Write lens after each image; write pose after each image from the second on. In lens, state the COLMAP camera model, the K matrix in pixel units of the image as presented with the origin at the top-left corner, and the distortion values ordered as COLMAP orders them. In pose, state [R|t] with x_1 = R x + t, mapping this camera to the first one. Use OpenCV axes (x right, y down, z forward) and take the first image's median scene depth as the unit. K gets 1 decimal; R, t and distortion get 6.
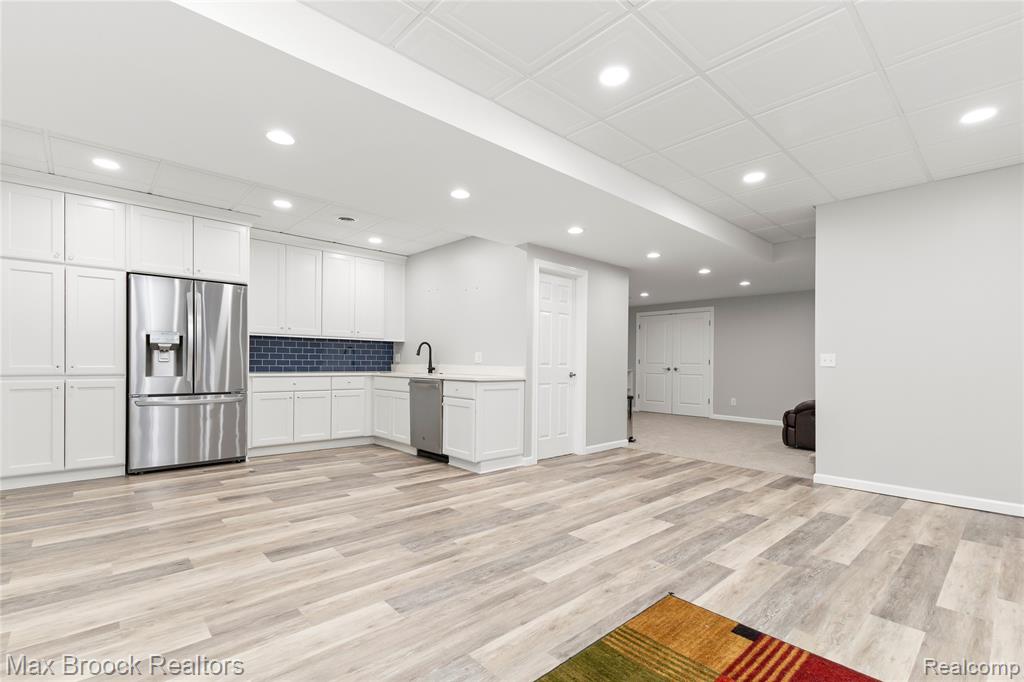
lens RADIAL K [[465.7, 0, 511.1], [0, 465.7, 367.8], [0, 0, 1]] dist [0.015544, -0.000377]
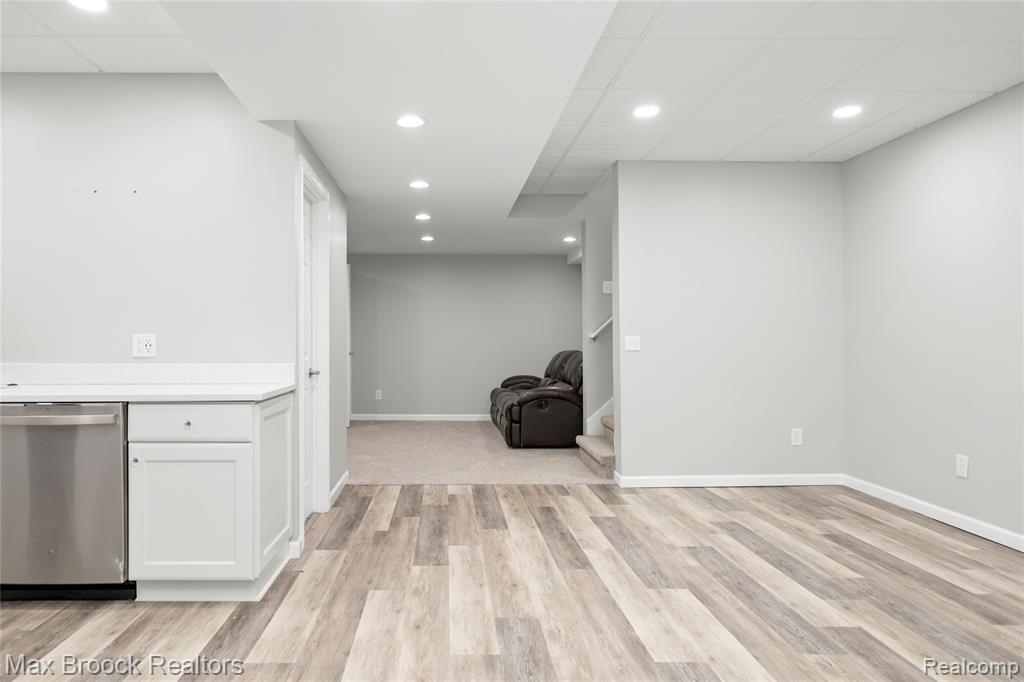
lens RADIAL K [[649.5, 0, 452.2], [0, 649.5, 344.6], [0, 0, 1]] dist [0.002201, -0.002691]
pose [[0.668560, -0.017624, 0.743449, -0.424446], [0.016394, 0.999825, 0.008959, -0.029318], [-0.743477, 0.006198, 0.668733, 0.440031]]
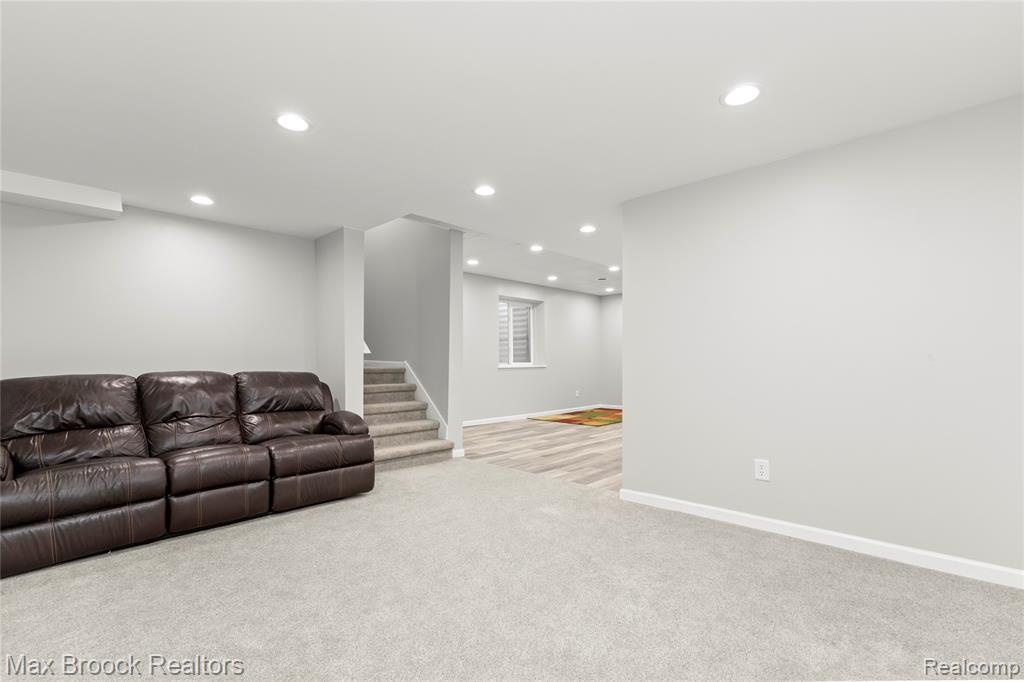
lens RADIAL K [[456.7, 0, 513.4], [0, 456.7, 363.3], [0, 0, 1]] dist [0.015057, -0.000354]
pose [[-0.998662, -0.009492, -0.050843, 0.584977], [-0.010056, 0.999891, 0.010847, -0.016839], [0.050734, 0.011344, -0.998648, 2.219601]]
